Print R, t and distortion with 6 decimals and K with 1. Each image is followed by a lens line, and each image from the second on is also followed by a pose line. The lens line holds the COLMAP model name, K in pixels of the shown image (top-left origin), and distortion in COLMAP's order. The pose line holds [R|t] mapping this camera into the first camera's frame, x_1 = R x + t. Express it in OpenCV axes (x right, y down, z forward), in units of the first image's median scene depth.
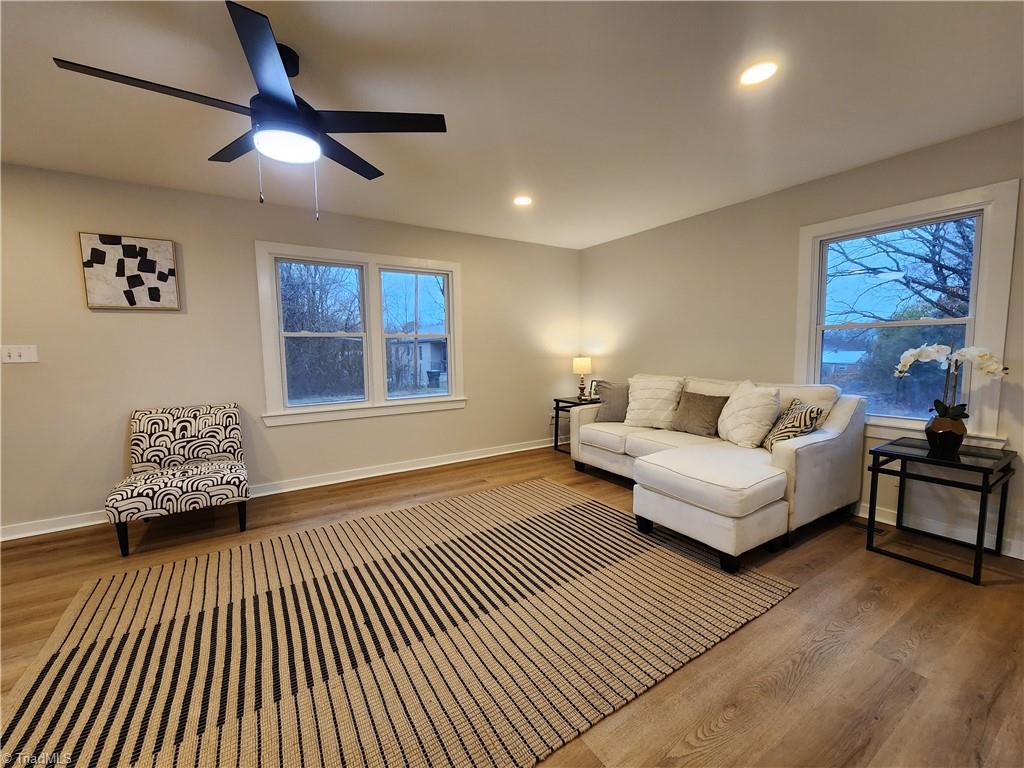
lens RADIAL K [[420.2, 0, 512.0], [0, 420.2, 384.4], [0, 0, 1]] dist [0.001358, 0.000750]
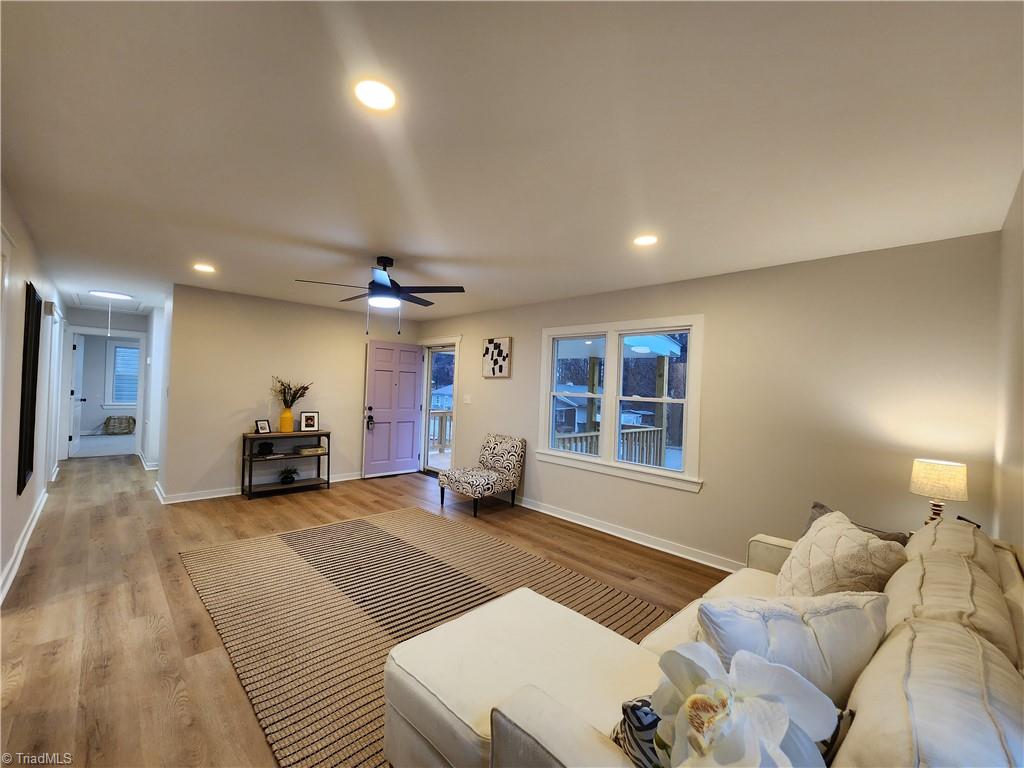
lens RADIAL K [[420.2, 0, 515.0], [0, 420.2, 387.3], [0, 0, 1]] dist [0.001358, 0.000750]
pose [[0.208212, 0.019488, -0.977890, 0.887681], [-0.129532, 0.991544, -0.007819, -0.136536], [0.969469, 0.128296, 0.208976, 0.724301]]
